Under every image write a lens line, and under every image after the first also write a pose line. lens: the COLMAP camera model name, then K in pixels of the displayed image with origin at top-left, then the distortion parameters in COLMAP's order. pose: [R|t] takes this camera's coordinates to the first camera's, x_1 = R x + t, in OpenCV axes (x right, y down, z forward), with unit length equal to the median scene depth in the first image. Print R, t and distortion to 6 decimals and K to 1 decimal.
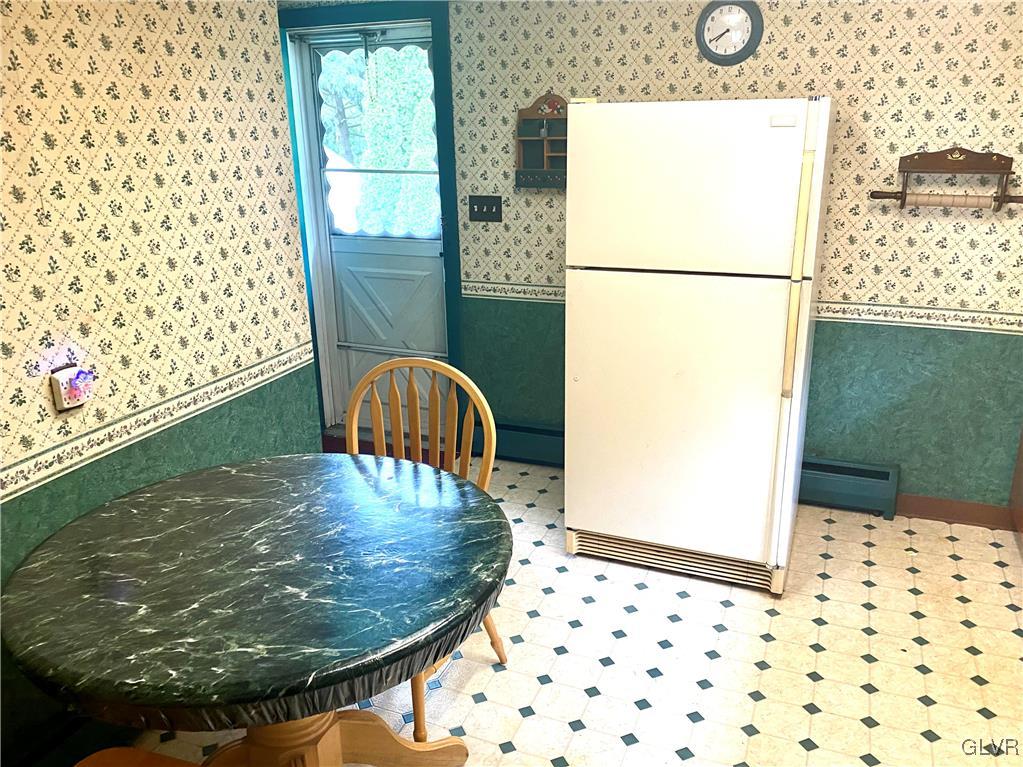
lens RADIAL K [[836.1, 0, 514.4], [0, 836.1, 391.9], [0, 0, 1]] dist [0.017756, -0.001474]
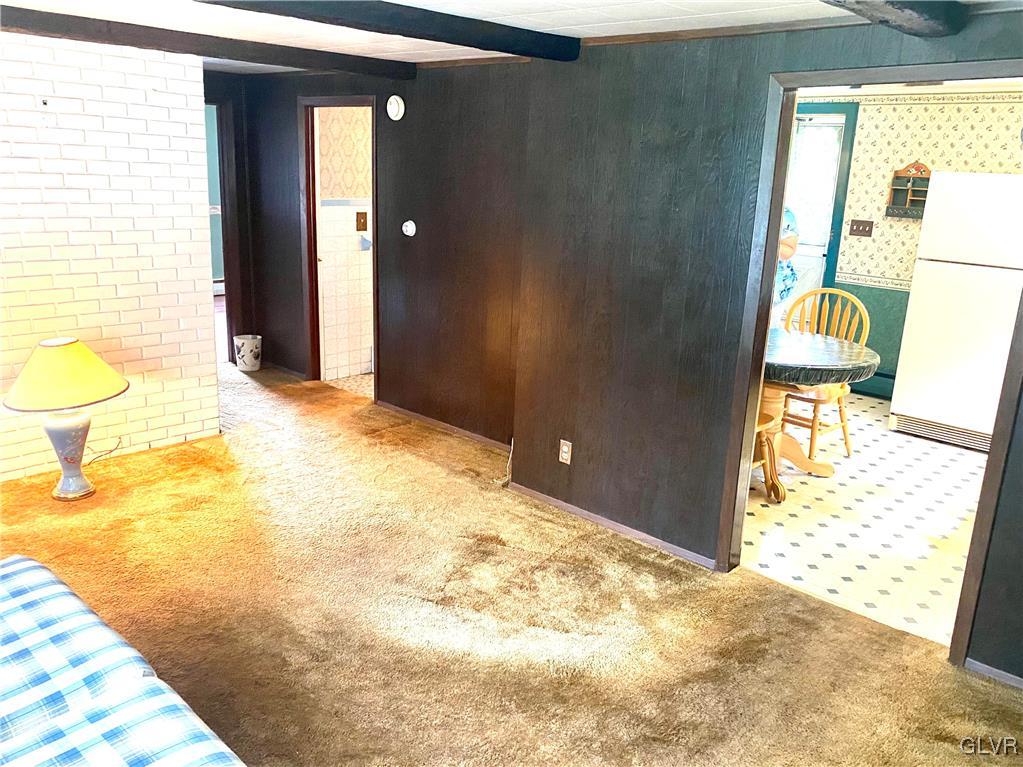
lens RADIAL K [[836.1, 0, 508.9], [0, 836.1, 374.0], [0, 0, 1]] dist [0.017756, -0.001474]
pose [[0.930721, 0.145217, -0.335664, -0.095696], [-0.164412, 0.985956, -0.029327, 0.252542], [0.326691, 0.082483, 0.941525, -0.840545]]
